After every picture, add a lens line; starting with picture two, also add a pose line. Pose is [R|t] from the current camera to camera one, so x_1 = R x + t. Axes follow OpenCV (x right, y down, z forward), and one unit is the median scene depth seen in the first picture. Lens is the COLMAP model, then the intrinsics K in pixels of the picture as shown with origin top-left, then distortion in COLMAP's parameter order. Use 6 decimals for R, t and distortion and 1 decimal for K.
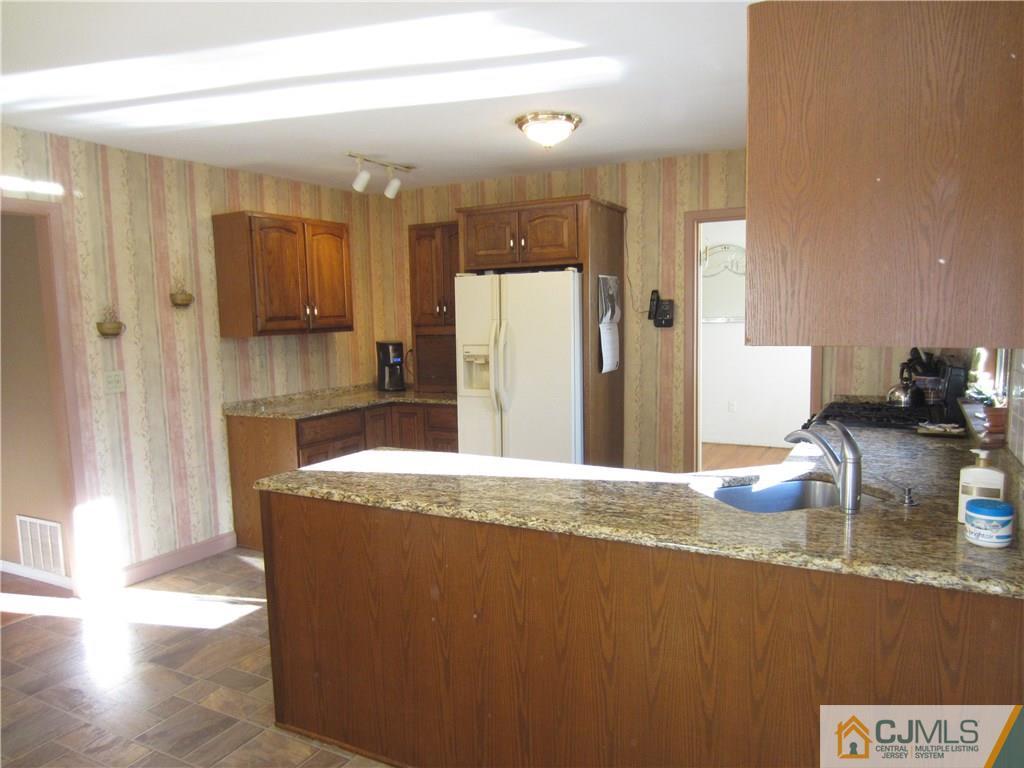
lens RADIAL K [[729.2, 0, 513.9], [0, 729.2, 387.8], [0, 0, 1]] dist [-0.009235, -0.000915]
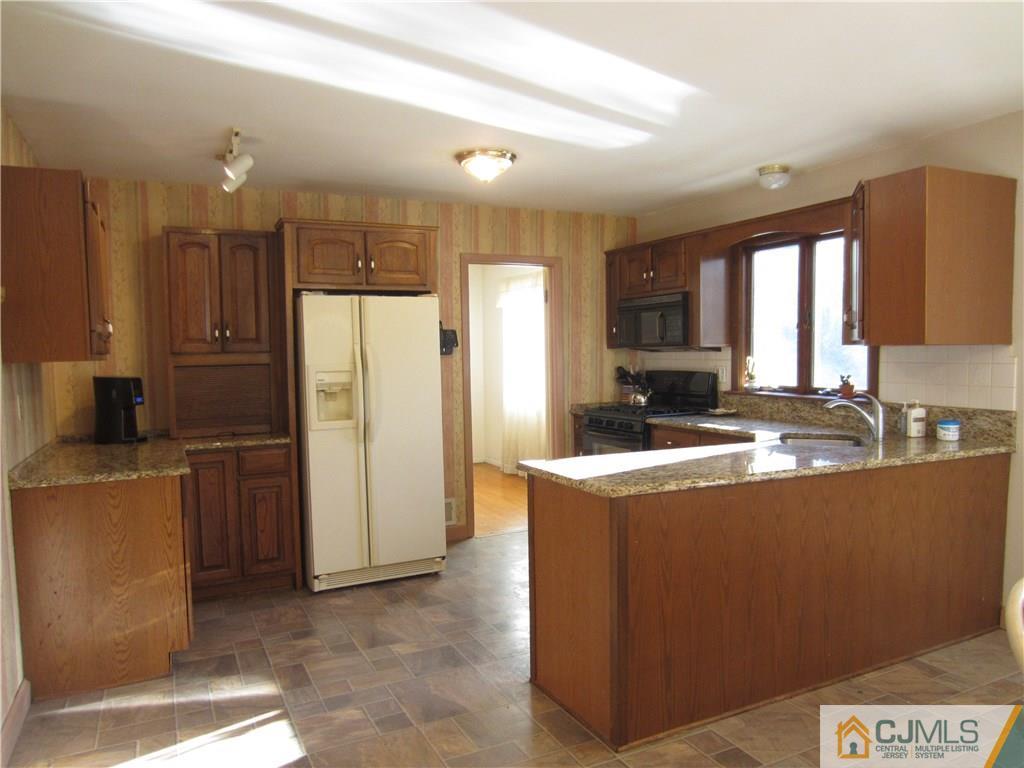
lens RADIAL K [[729.2, 0, 511.9], [0, 729.2, 385.9], [0, 0, 1]] dist [-0.009235, -0.000915]
pose [[0.591859, -0.028473, 0.805539, -0.650100], [0.088912, 0.995583, -0.030137, 0.005952], [-0.801123, 0.089459, 0.591776, 0.288155]]
